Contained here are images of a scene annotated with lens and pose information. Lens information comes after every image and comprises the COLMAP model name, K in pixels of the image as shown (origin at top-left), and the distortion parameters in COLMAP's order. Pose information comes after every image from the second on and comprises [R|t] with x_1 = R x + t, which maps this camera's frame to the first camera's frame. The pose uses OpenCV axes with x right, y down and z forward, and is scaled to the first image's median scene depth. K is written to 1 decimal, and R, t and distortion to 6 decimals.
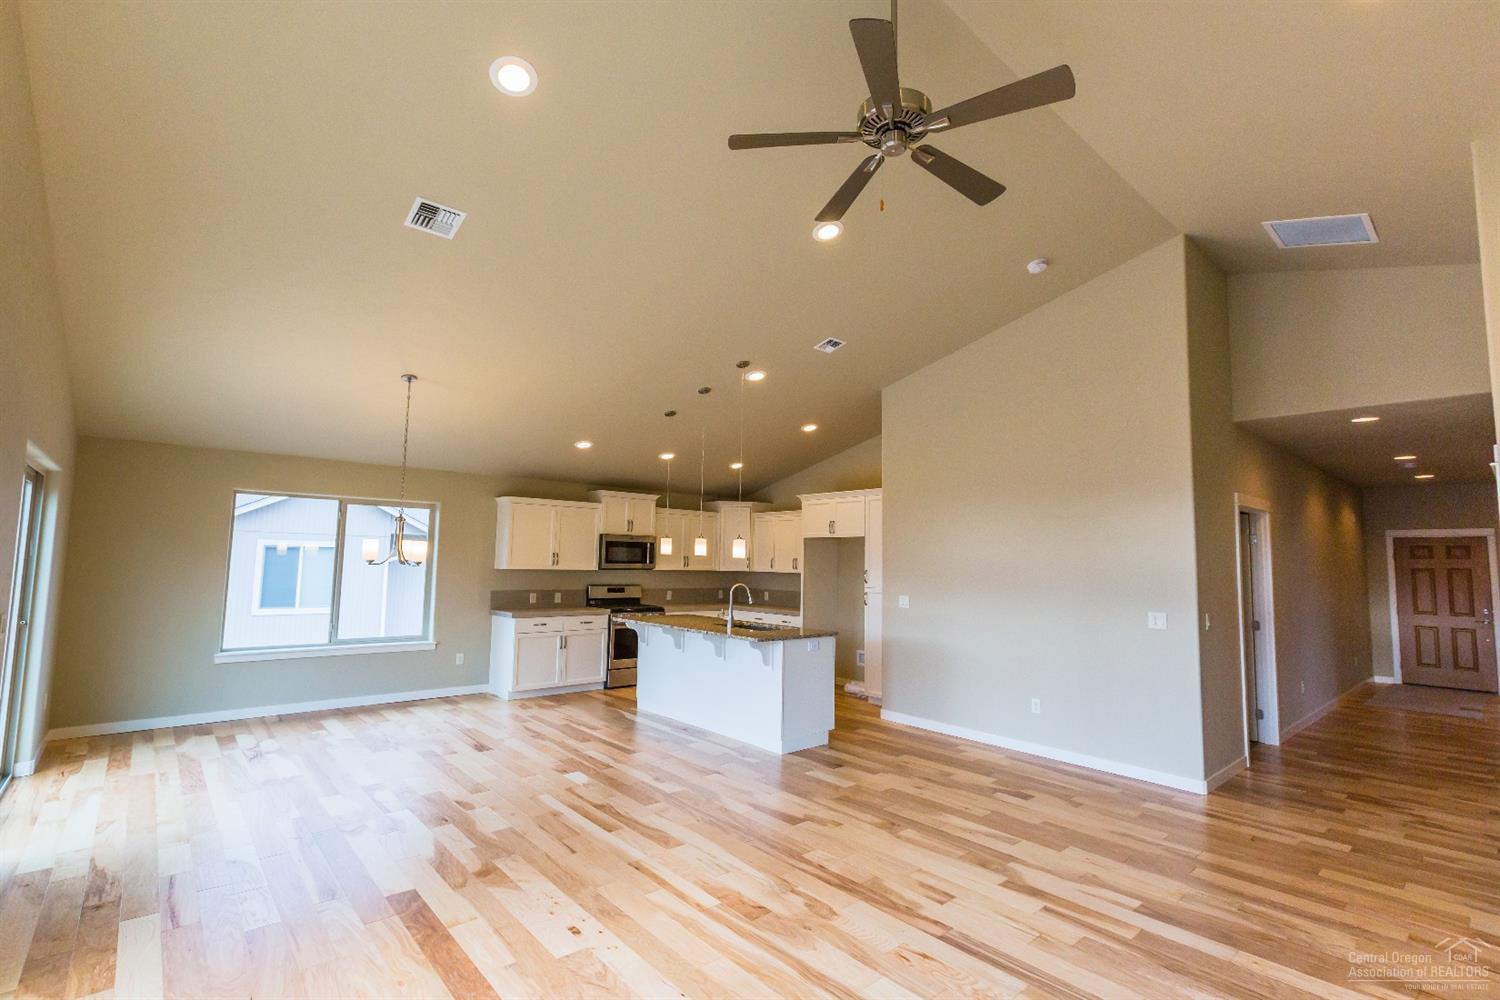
lens RADIAL K [[701.8, 0, 750.0], [0, 701.8, 500.0], [0, 0, 1]] dist [0.000635, 0.000432]
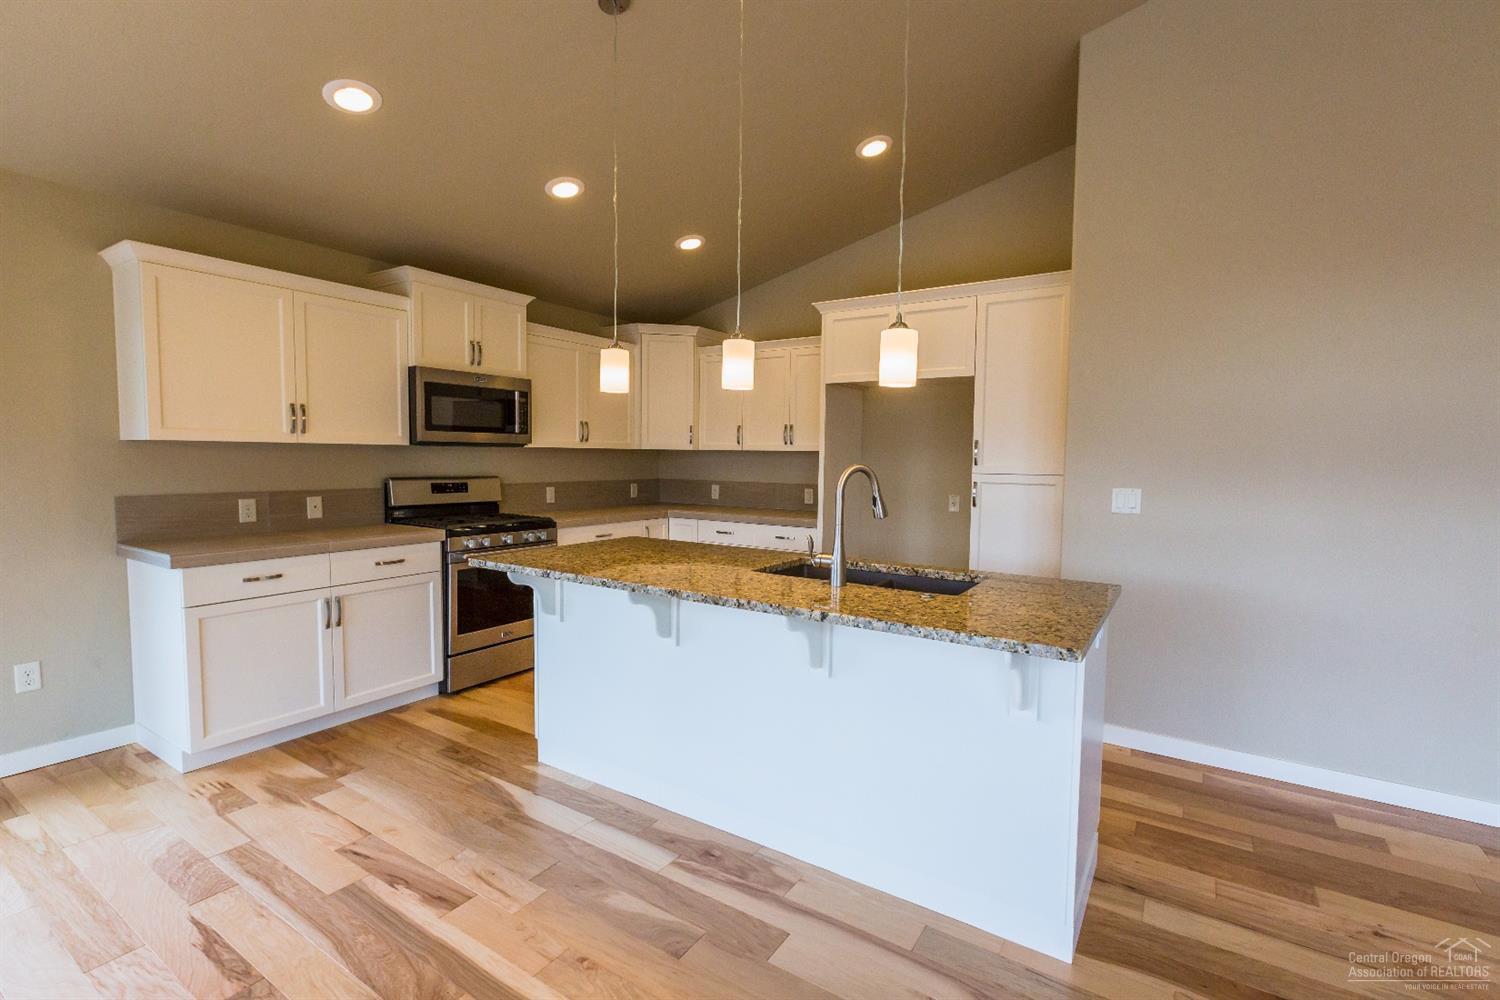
lens RADIAL K [[687.7, 0, 755.8], [0, 687.7, 500.5], [0, 0, 1]] dist [-0.000474, 0.000001]
pose [[0.960829, -0.025533, 0.275962, -0.137356], [-0.017792, 0.988010, 0.153360, 0.069413], [-0.276569, -0.152262, 0.948855, 0.561522]]
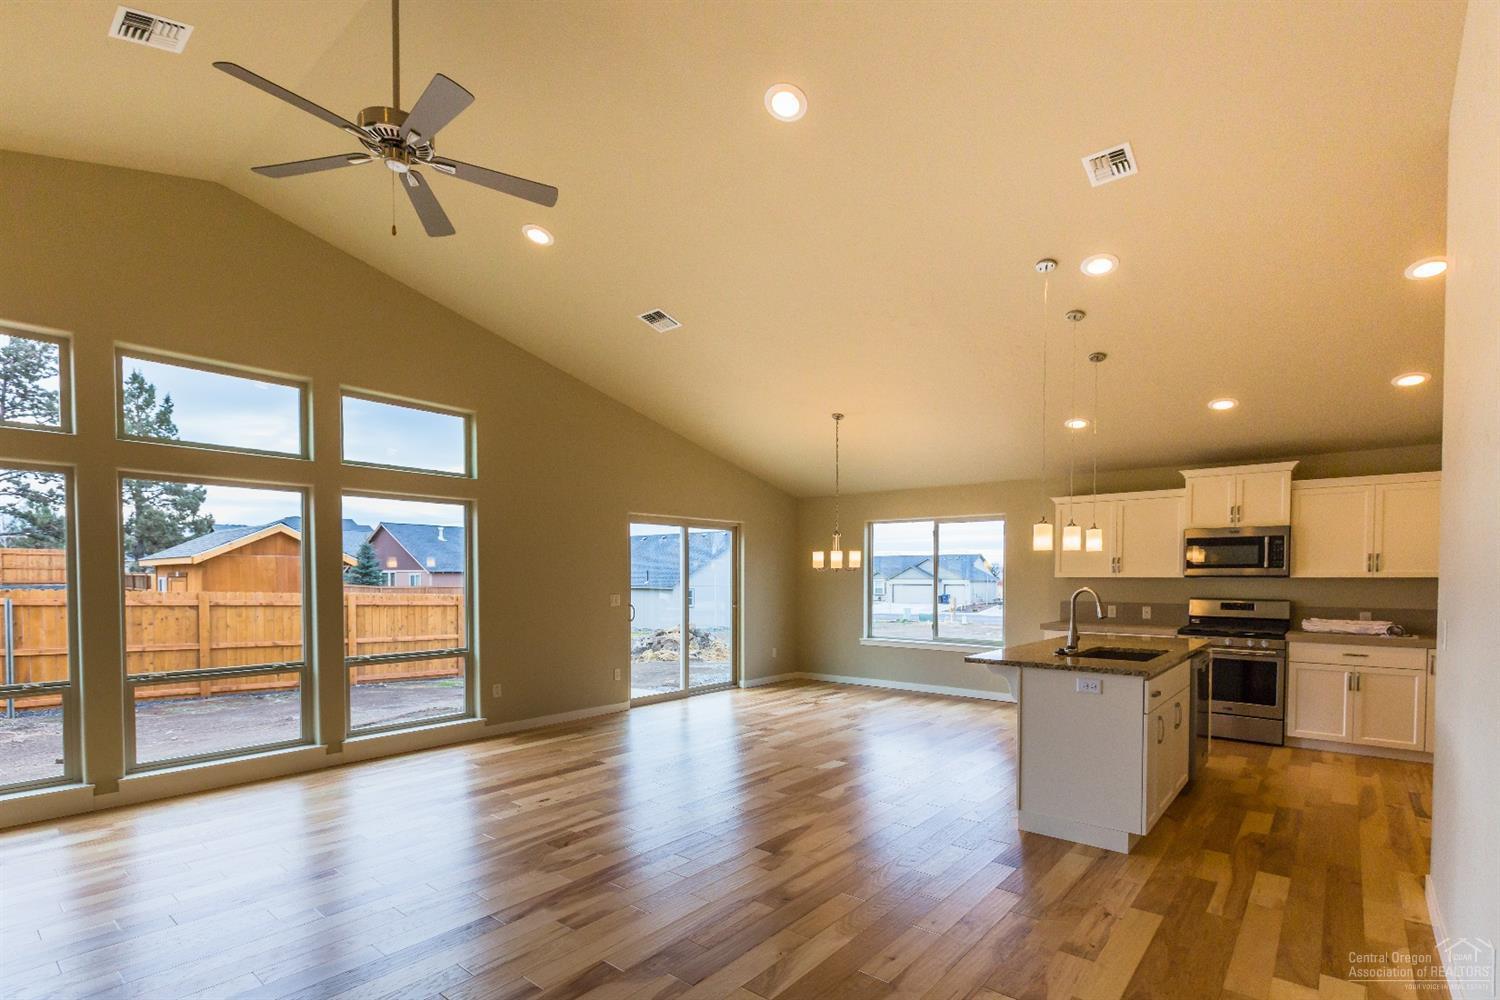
lens RADIAL K [[698.3, 0, 760.5], [0, 698.3, 595.4], [0, 0, 1]] dist [0.000346, -0.000081]
pose [[0.156412, 0.007709, -0.987662, 0.505050], [0.088367, 0.995850, 0.021767, 0.069601], [0.983731, -0.090682, 0.155082, 0.487881]]
